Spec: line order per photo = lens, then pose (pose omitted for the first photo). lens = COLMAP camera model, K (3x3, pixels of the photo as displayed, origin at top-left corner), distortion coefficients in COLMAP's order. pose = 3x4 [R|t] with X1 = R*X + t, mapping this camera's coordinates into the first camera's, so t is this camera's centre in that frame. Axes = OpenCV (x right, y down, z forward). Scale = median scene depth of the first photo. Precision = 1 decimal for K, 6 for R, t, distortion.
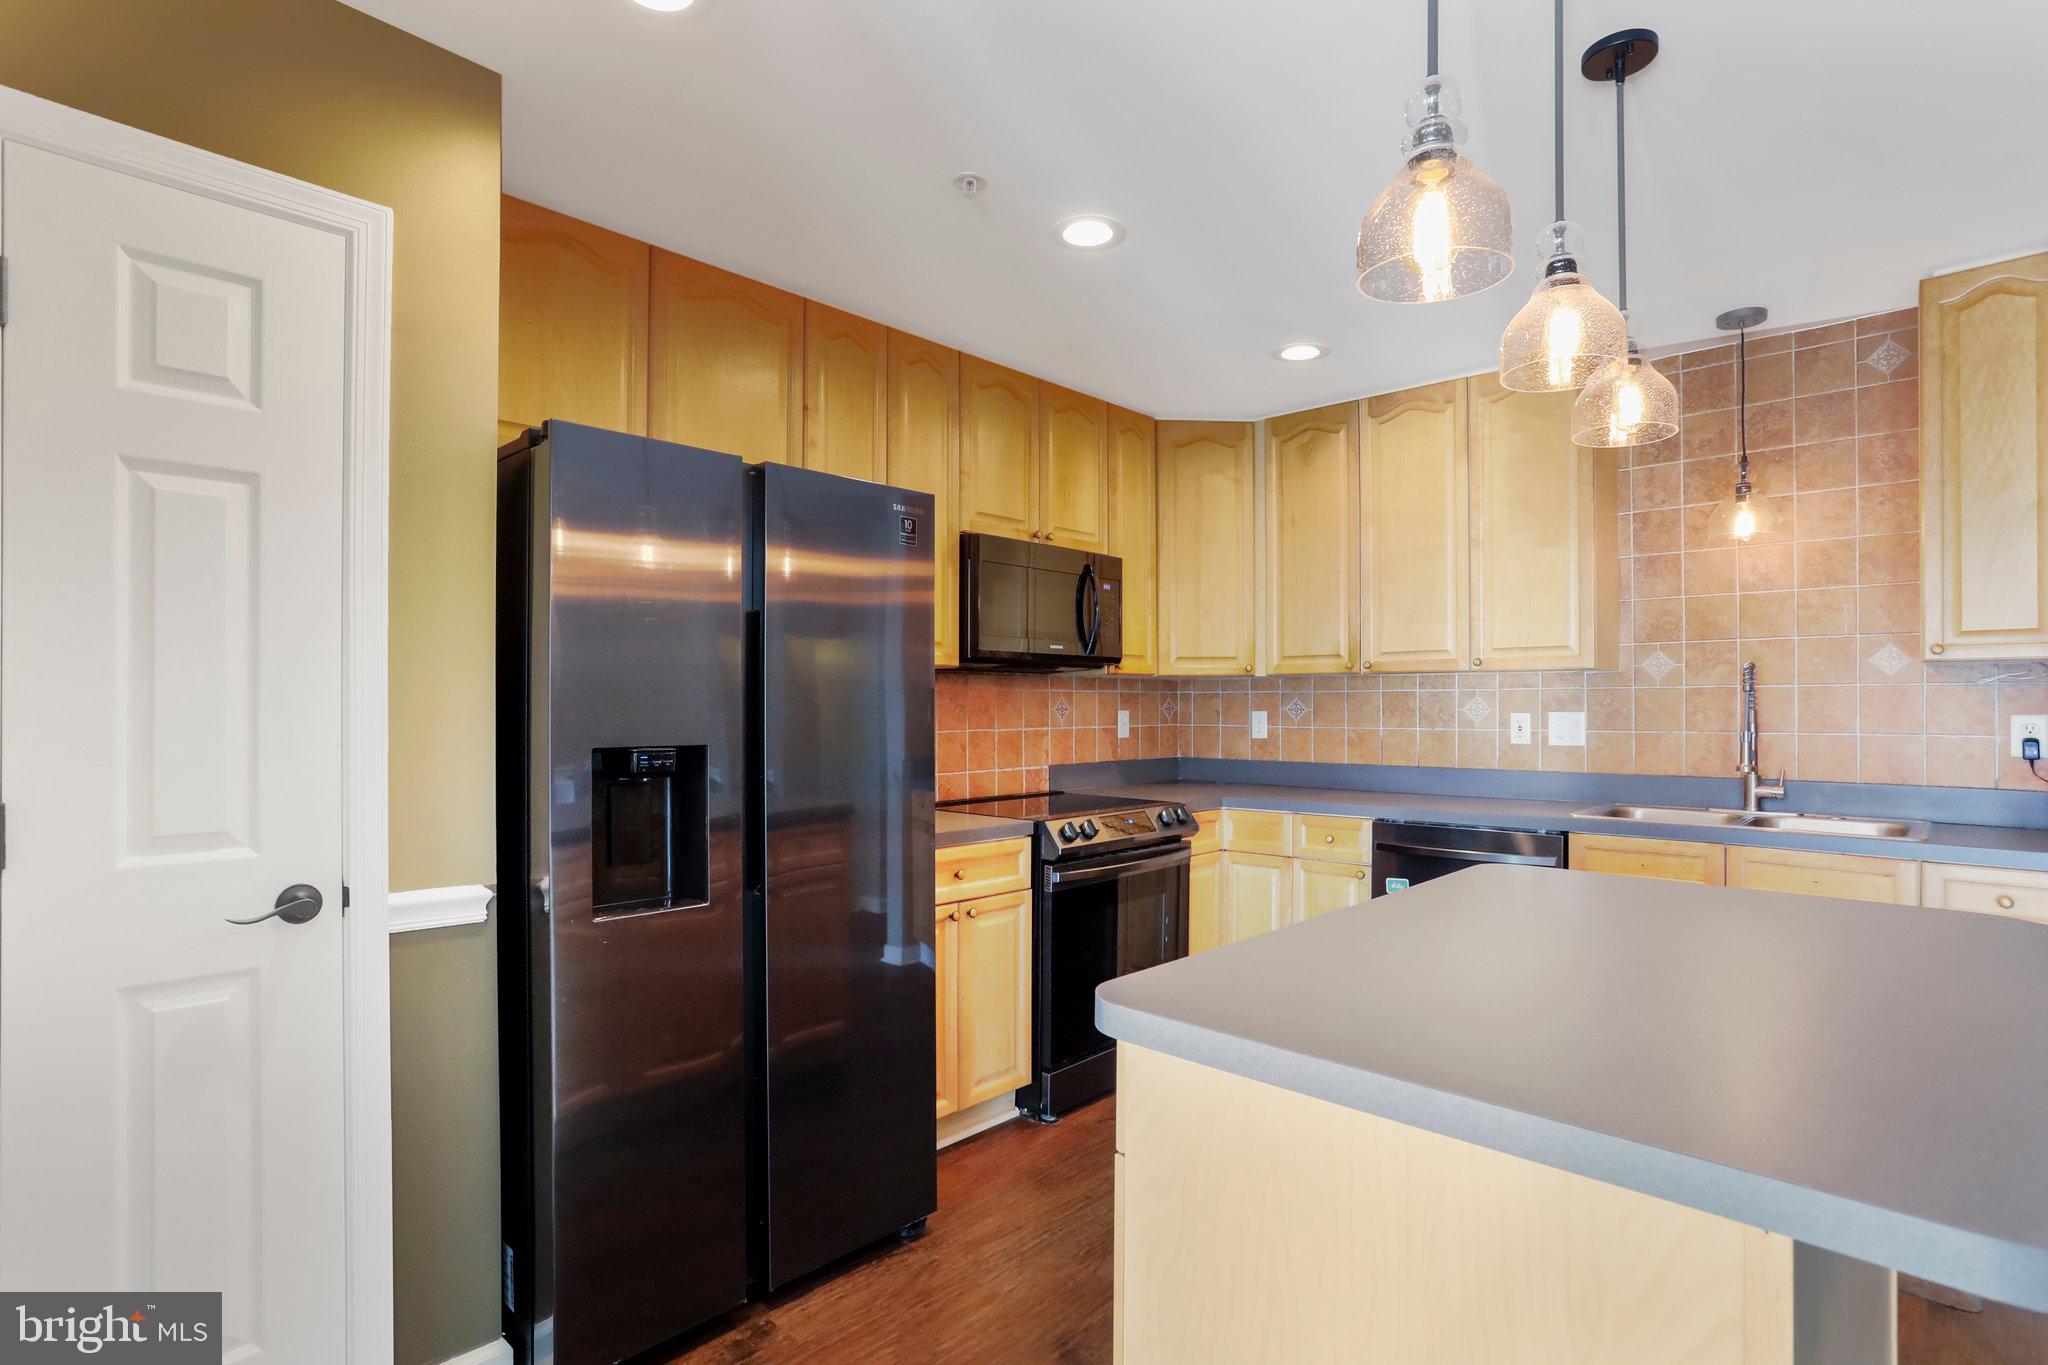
lens RADIAL K [[1006.5, 0, 1013.3], [0, 1006.5, 705.1], [0, 0, 1]] dist [-0.062672, 0.032795]
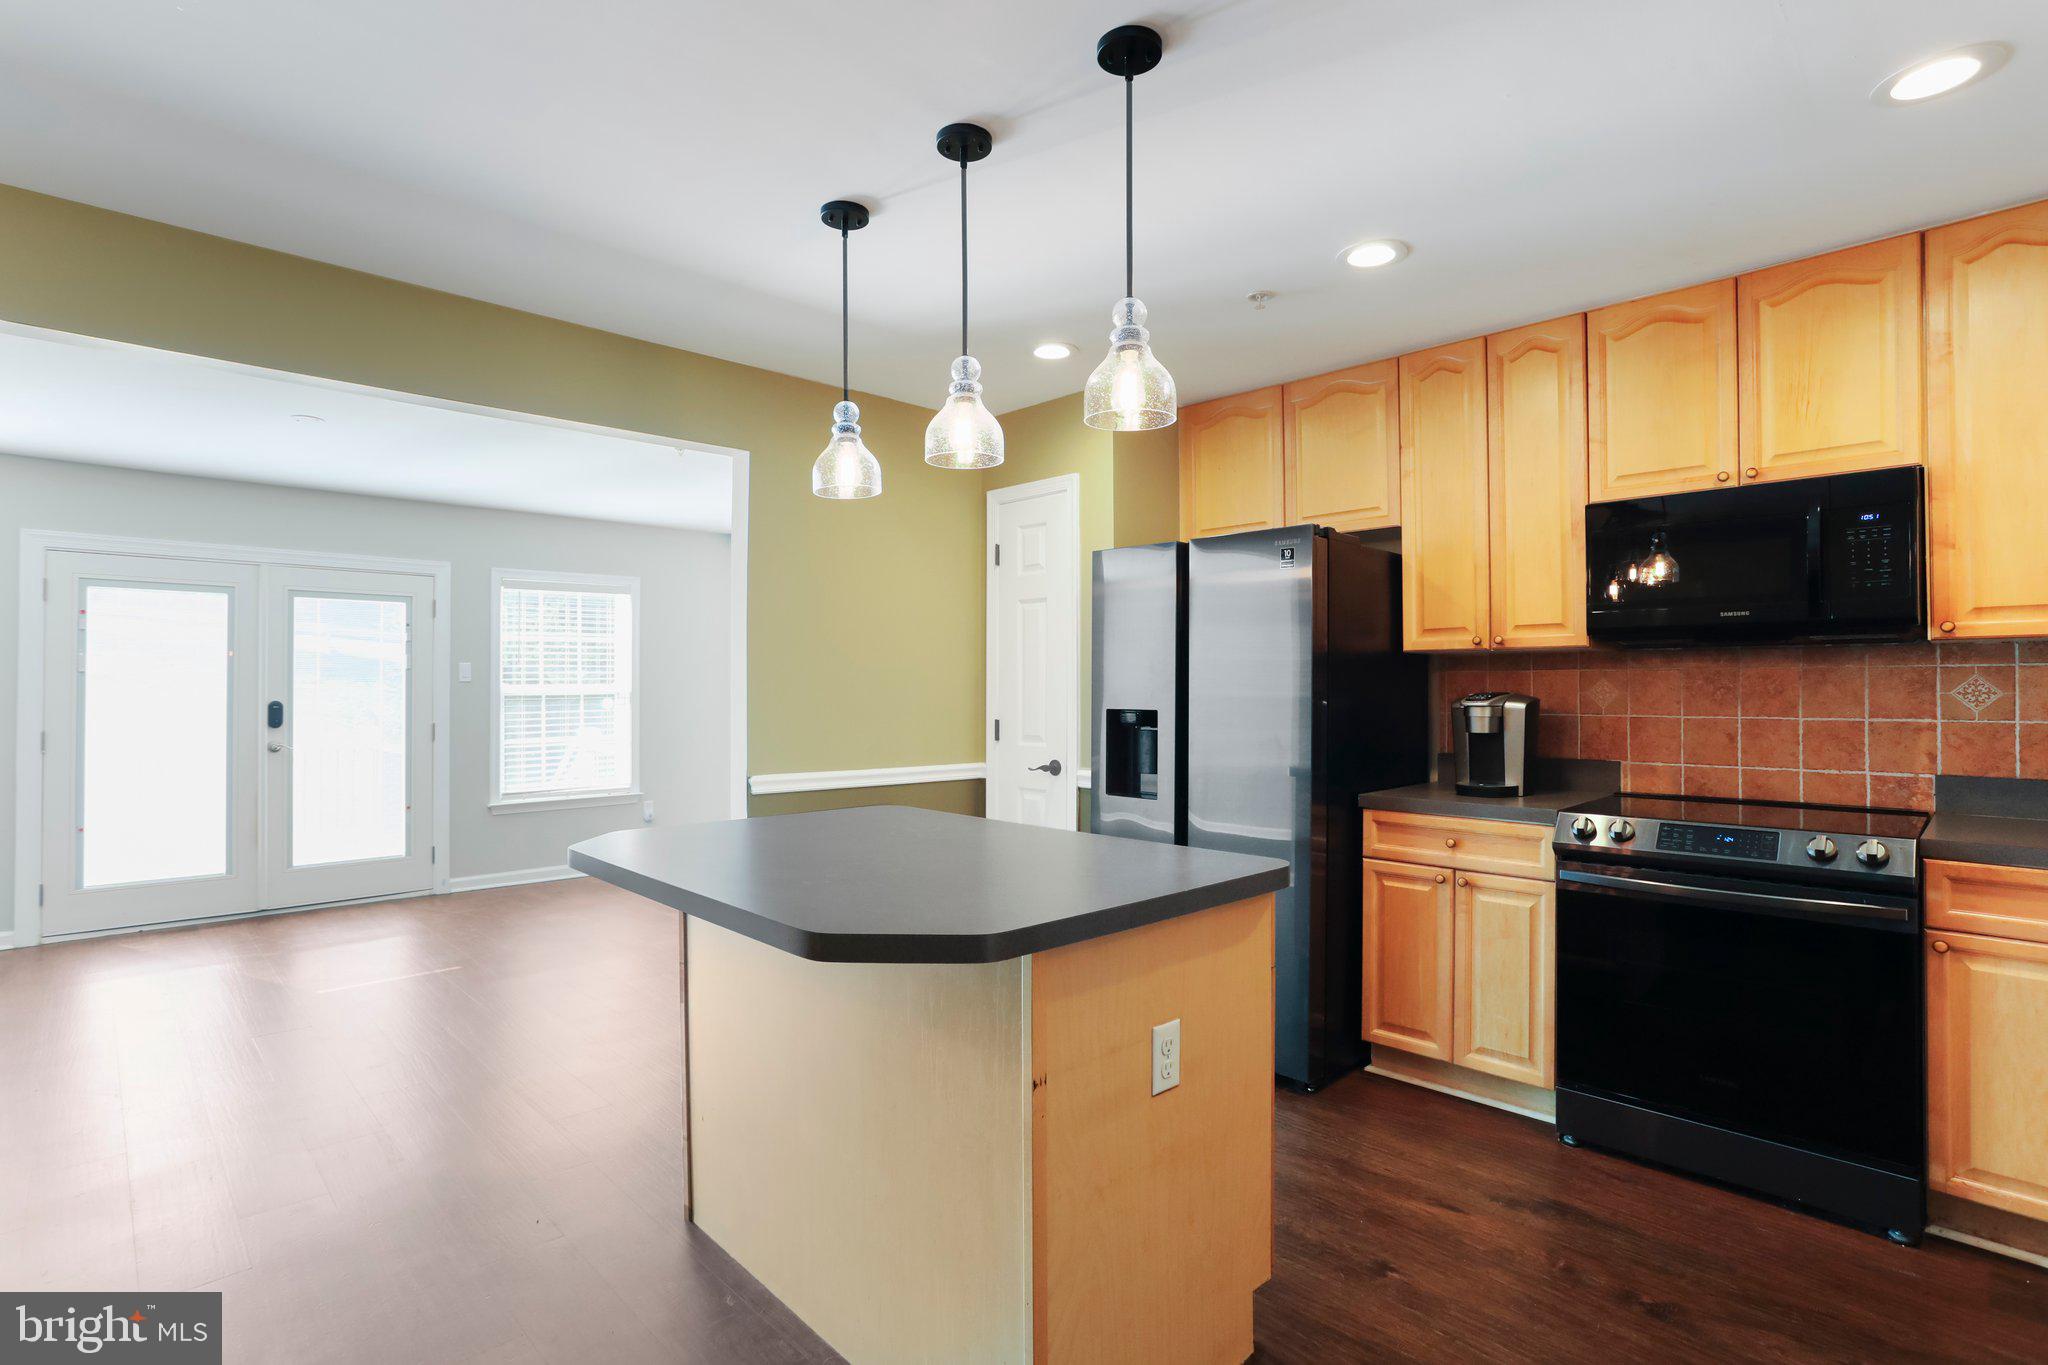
lens RADIAL K [[988.5, 0, 1008.8], [0, 988.5, 677.9], [0, 0, 1]] dist [-0.083622, 0.034546]
pose [[-0.051388, -0.008872, -0.998639, 0.796585], [0.000267, 0.999960, -0.008897, -0.000665], [0.998679, -0.000724, -0.051383, 0.453216]]
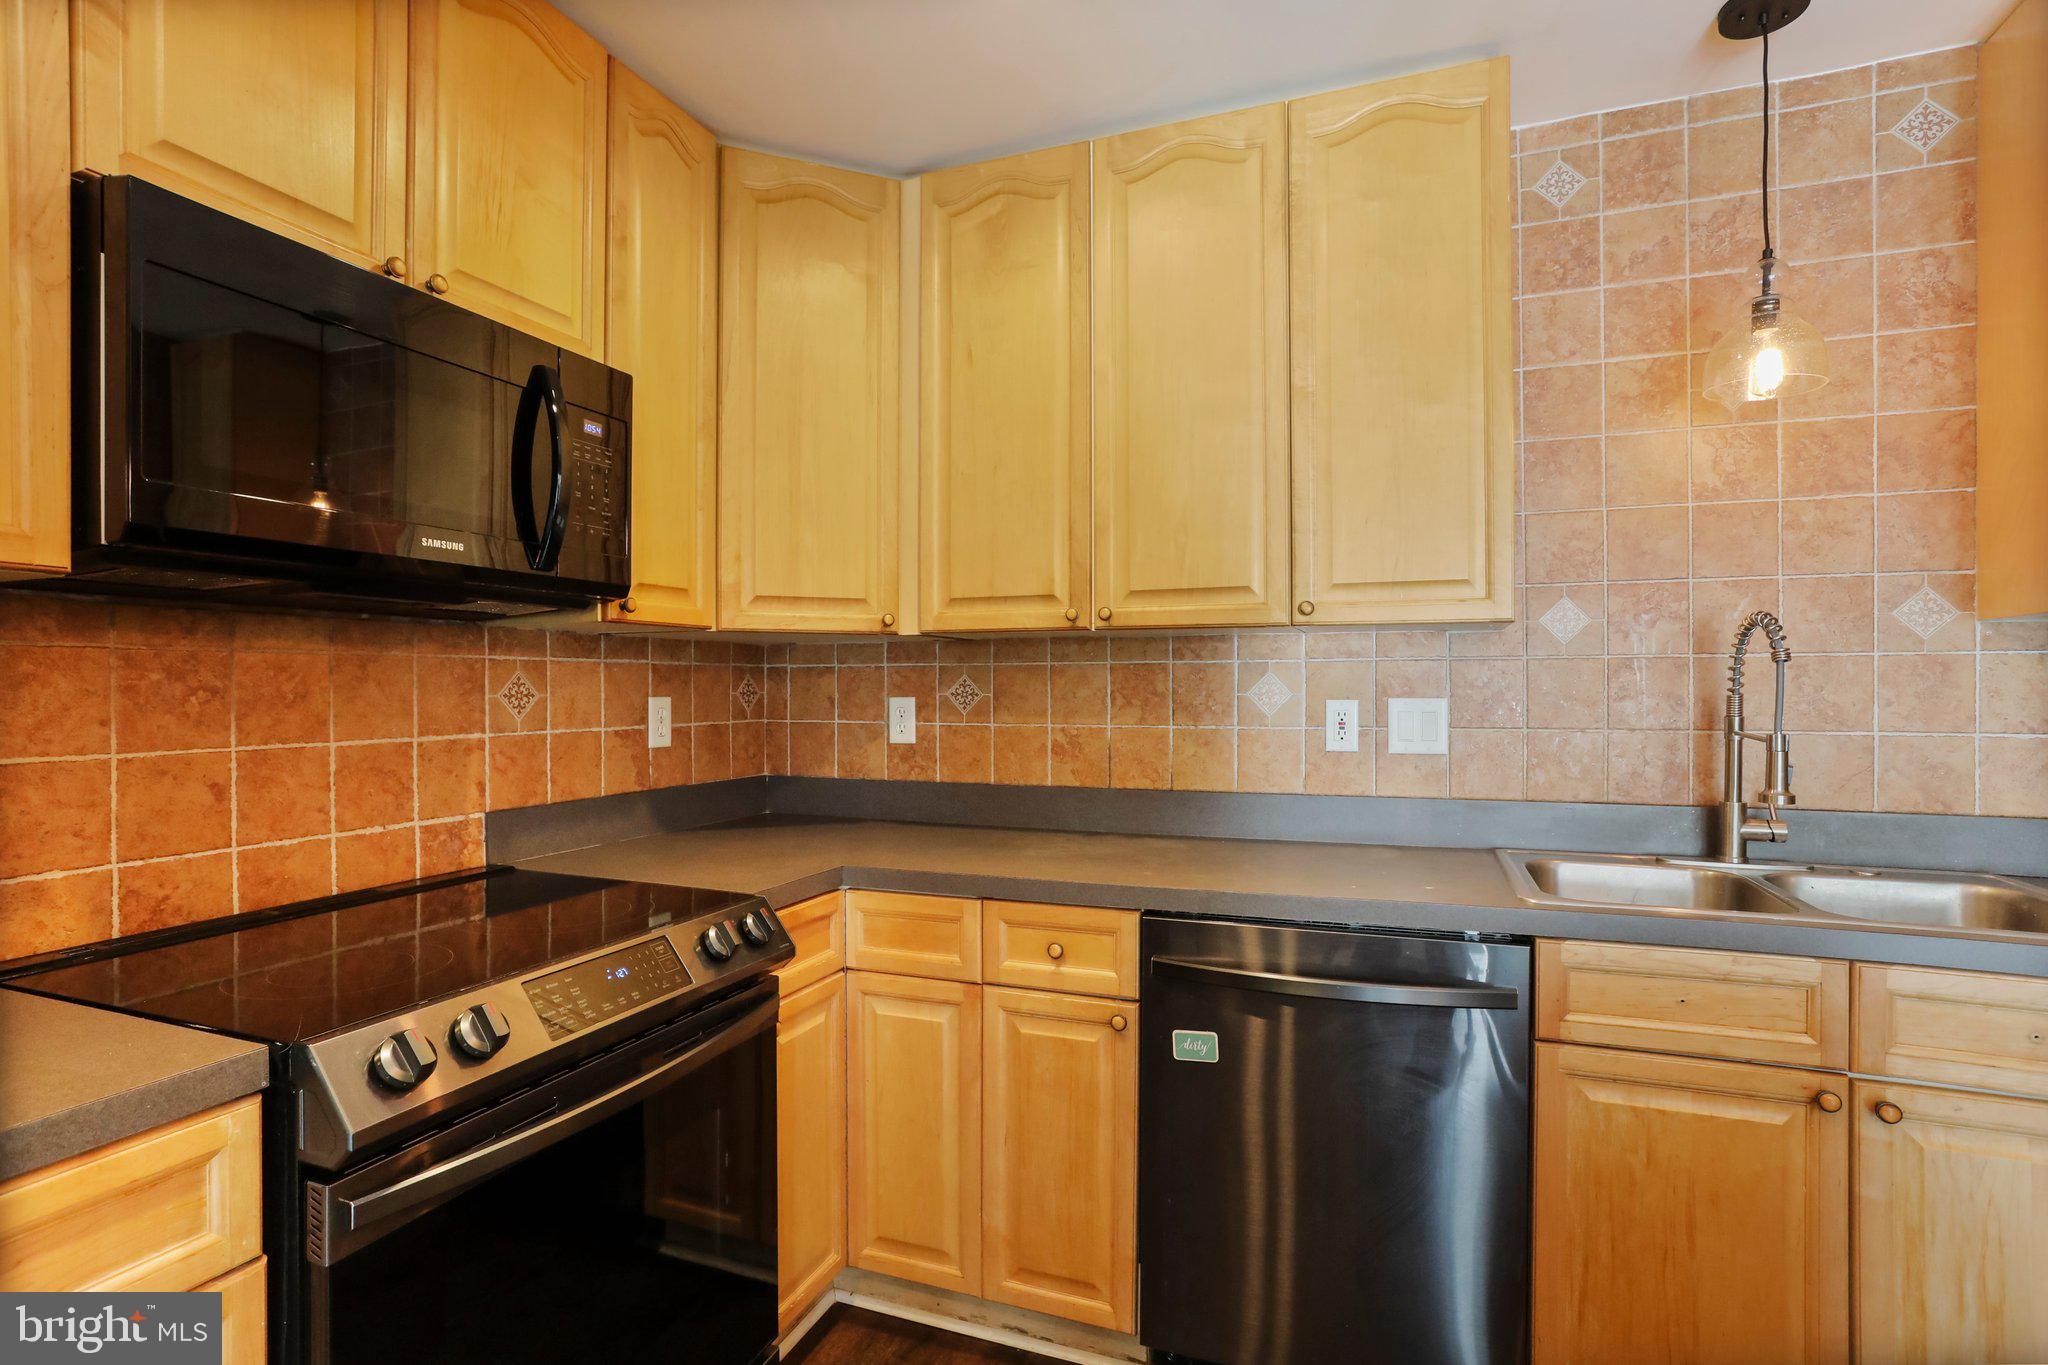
lens RADIAL K [[998.5, 0, 1017.0], [0, 998.5, 691.4], [0, 0, 1]] dist [-0.066572, 0.034030]
pose [[0.925131, -0.001973, 0.379644, 0.104196], [0.000583, 0.999993, 0.003777, 0.000505], [-0.379649, -0.003273, 0.925125, 0.528457]]
